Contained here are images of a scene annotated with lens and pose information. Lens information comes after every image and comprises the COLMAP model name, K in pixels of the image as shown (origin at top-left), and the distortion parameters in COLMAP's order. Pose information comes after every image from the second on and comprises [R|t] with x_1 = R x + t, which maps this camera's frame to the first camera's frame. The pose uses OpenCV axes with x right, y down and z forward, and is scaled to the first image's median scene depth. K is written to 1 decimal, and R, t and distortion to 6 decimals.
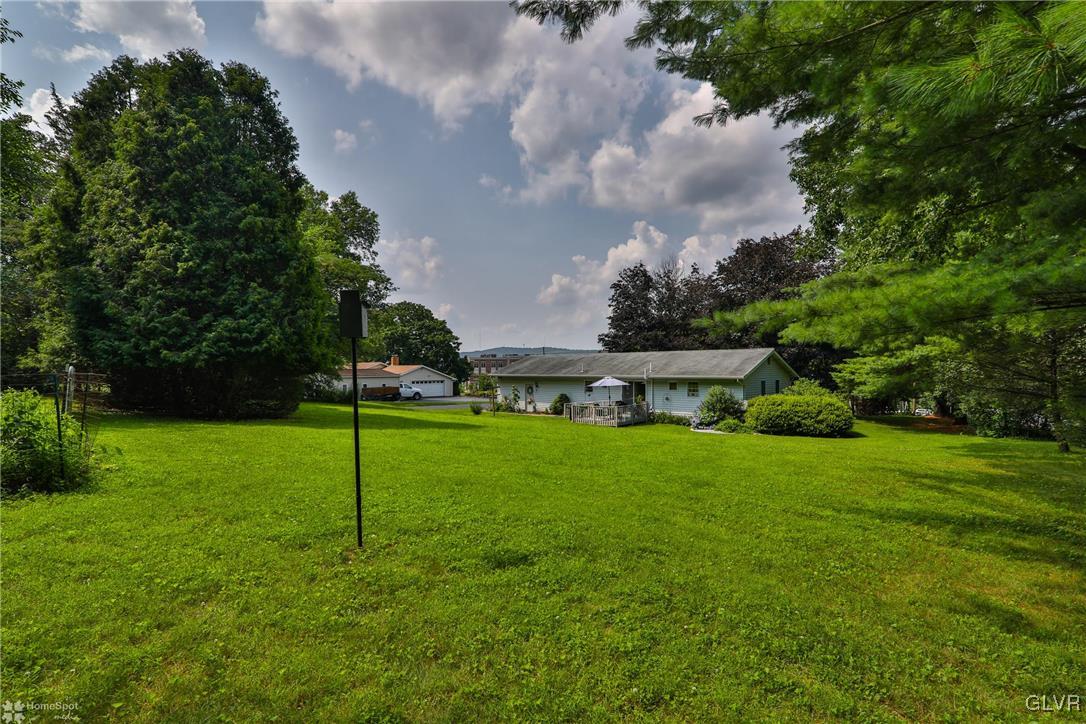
lens RADIAL K [[526.0, 0, 541.4], [0, 526.0, 356.4], [0, 0, 1]] dist [-0.026664, 0.000370]
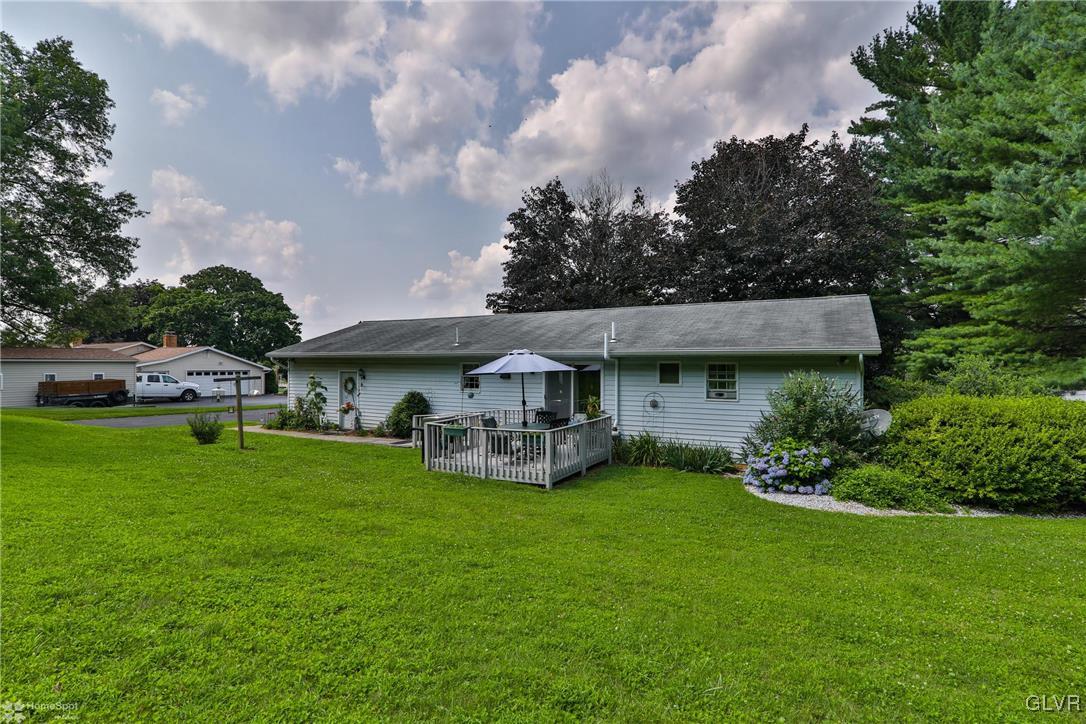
lens RADIAL K [[526.0, 0, 549.3], [0, 526.0, 364.4], [0, 0, 1]] dist [-0.026664, 0.000370]
pose [[0.971798, 0.006868, 0.235713, 0.043724], [-0.012470, 0.999674, 0.022283, 0.031872], [-0.235484, -0.024594, 0.971567, 0.482996]]
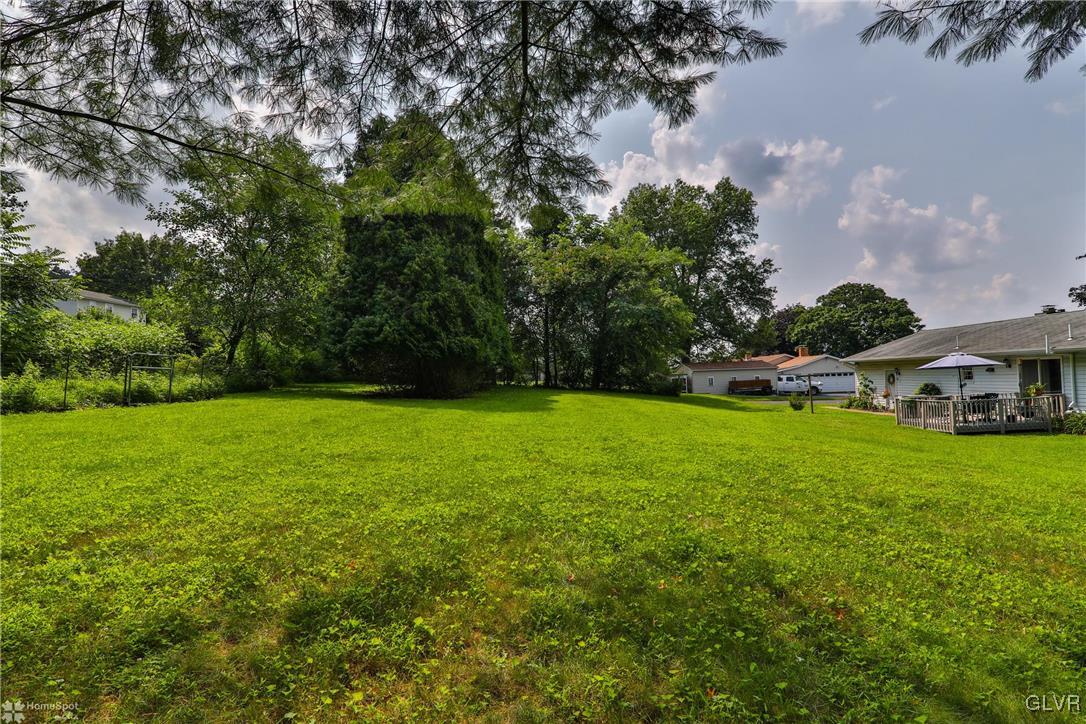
lens RADIAL K [[526.0, 0, 544.8], [0, 526.0, 360.5], [0, 0, 1]] dist [-0.026664, 0.000370]
pose [[0.628775, -0.041364, -0.776487, 0.230438], [0.048717, 0.998718, -0.013753, 0.025614], [0.776060, -0.029181, 0.629984, 0.194724]]
